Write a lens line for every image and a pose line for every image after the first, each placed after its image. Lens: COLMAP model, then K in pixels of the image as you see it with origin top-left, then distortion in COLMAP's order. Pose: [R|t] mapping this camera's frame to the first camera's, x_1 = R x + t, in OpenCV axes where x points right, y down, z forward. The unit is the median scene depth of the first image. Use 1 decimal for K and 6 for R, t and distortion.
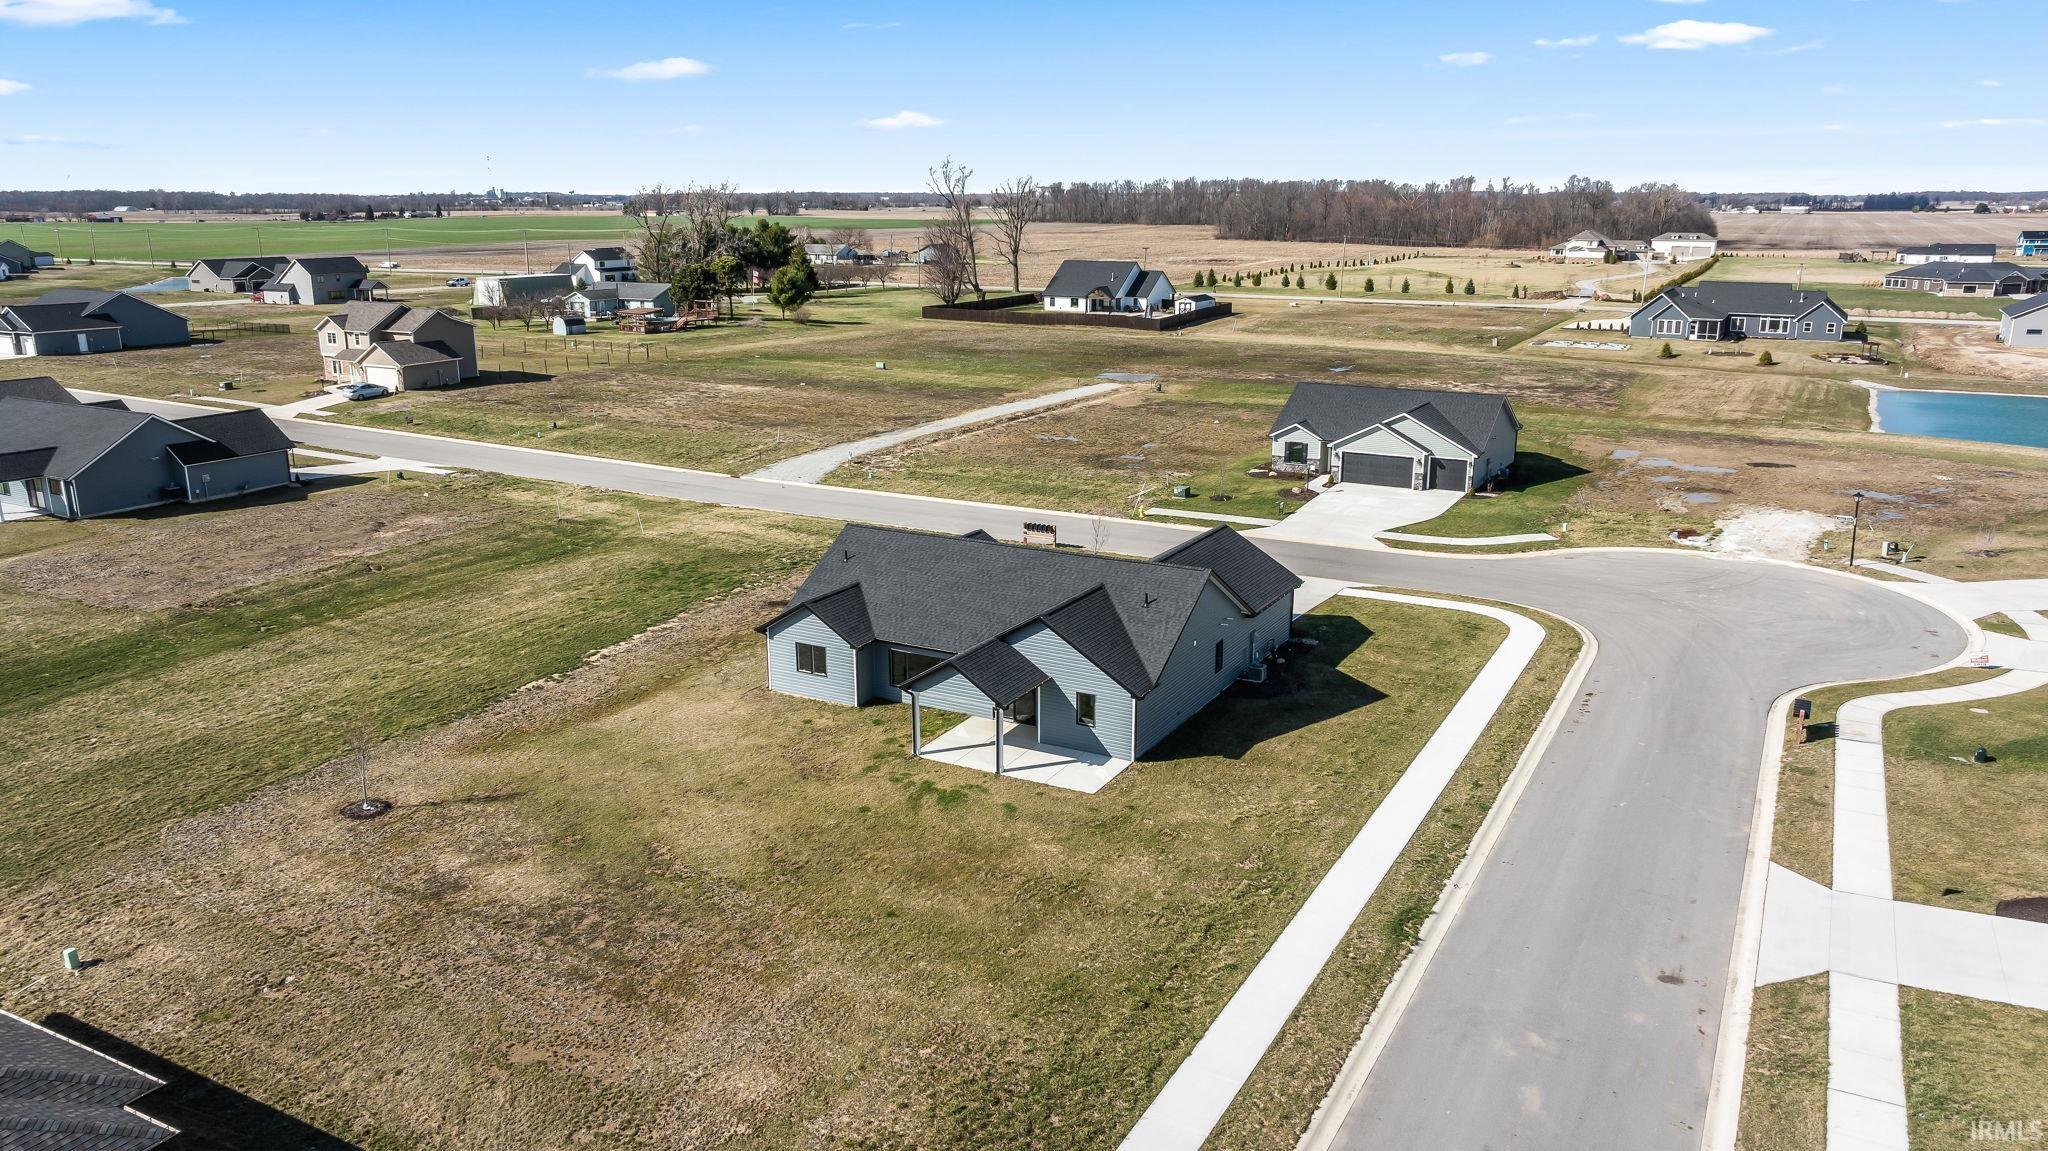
lens RADIAL K [[1462.2, 0, 1024.0], [0, 1462.2, 575.5], [0, 0, 1]] dist [-0.006592, 0.002531]
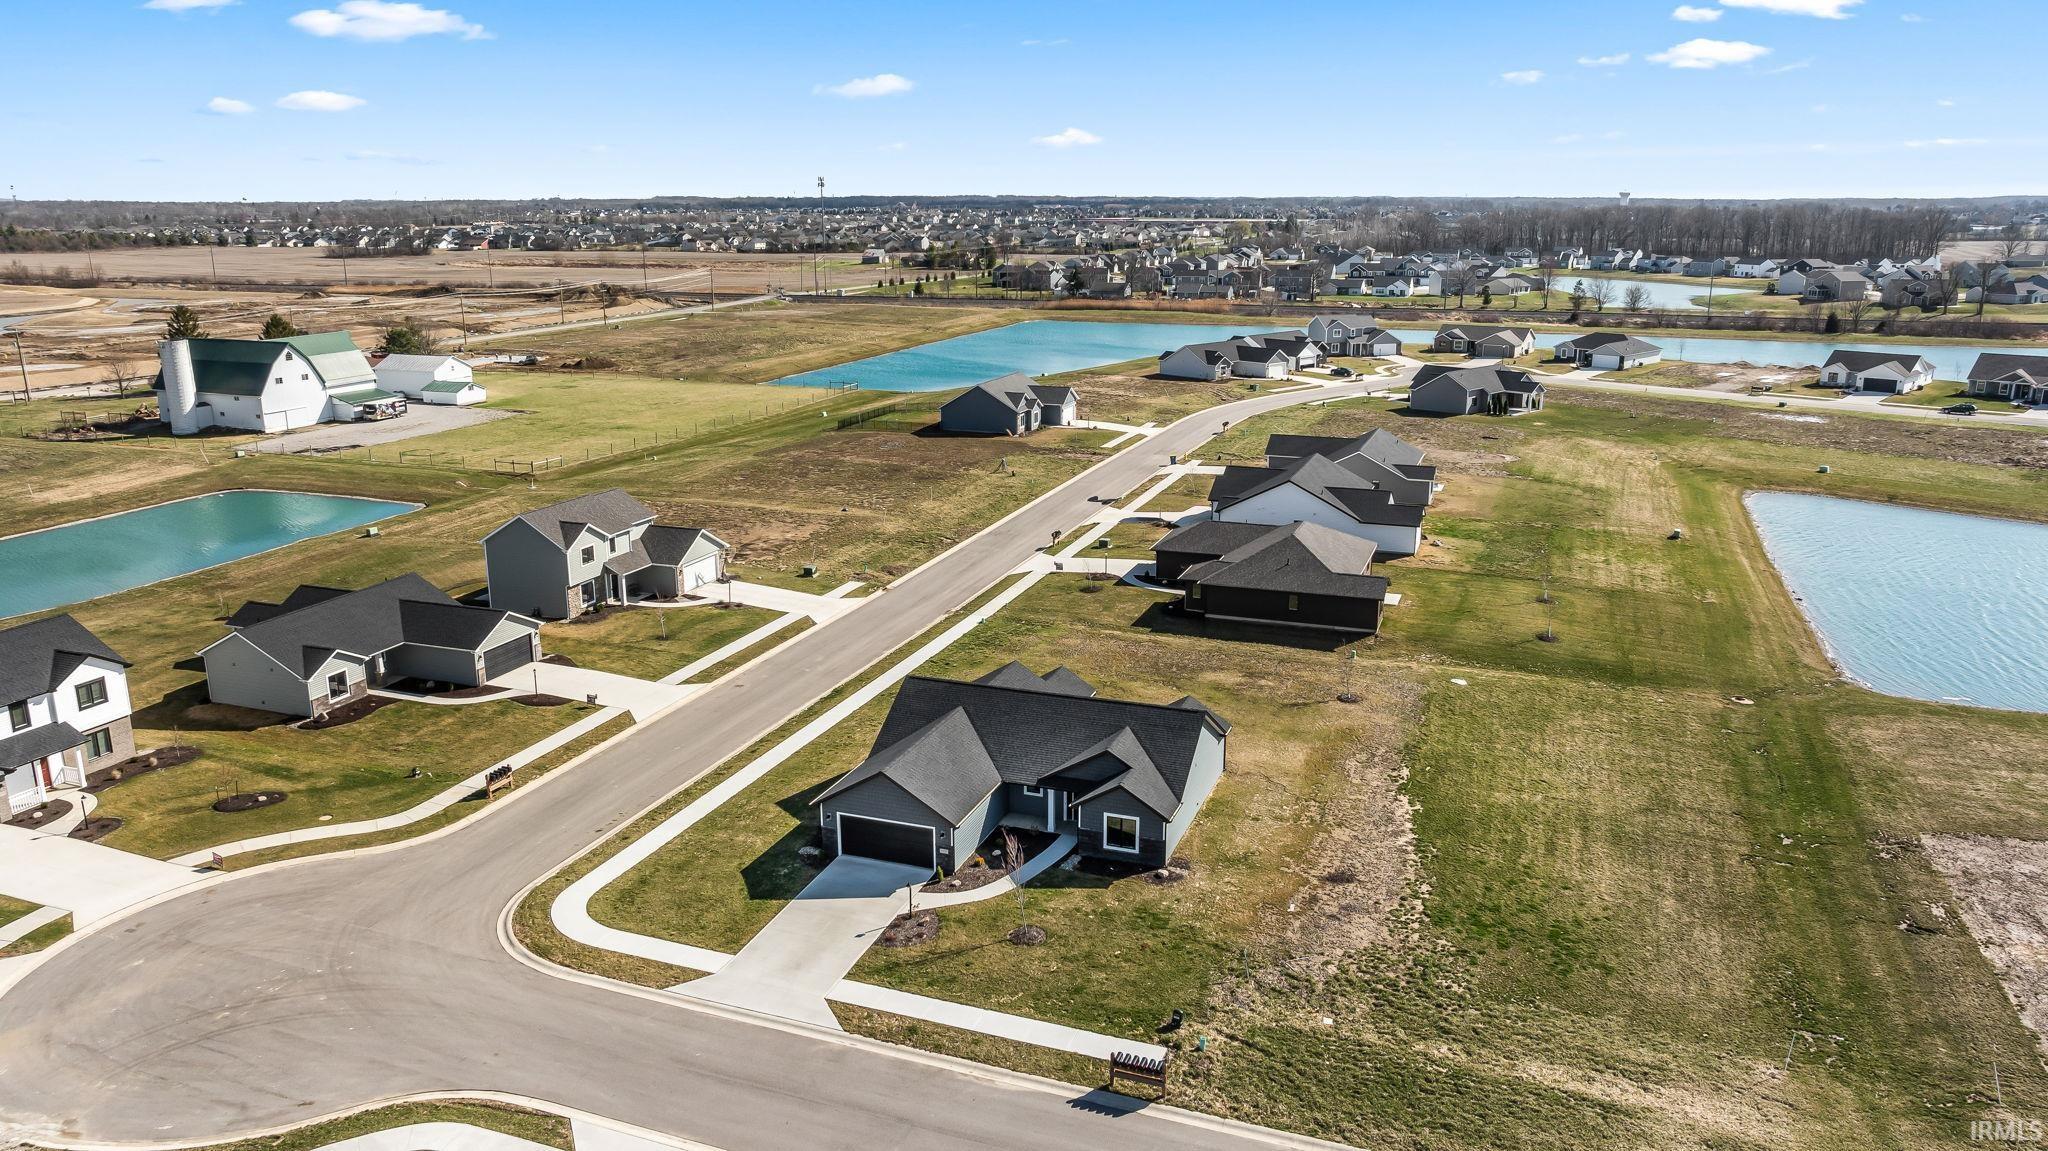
lens RADIAL K [[1462.2, 0, 1024.0], [0, 1462.2, 575.5], [0, 0, 1]] dist [-0.006592, 0.002531]
pose [[-0.988883, 0.040678, -0.143026, 0.213494], [-0.034053, 0.874339, 0.484120, -0.783558], [0.144746, 0.483609, -0.863233, 2.186116]]
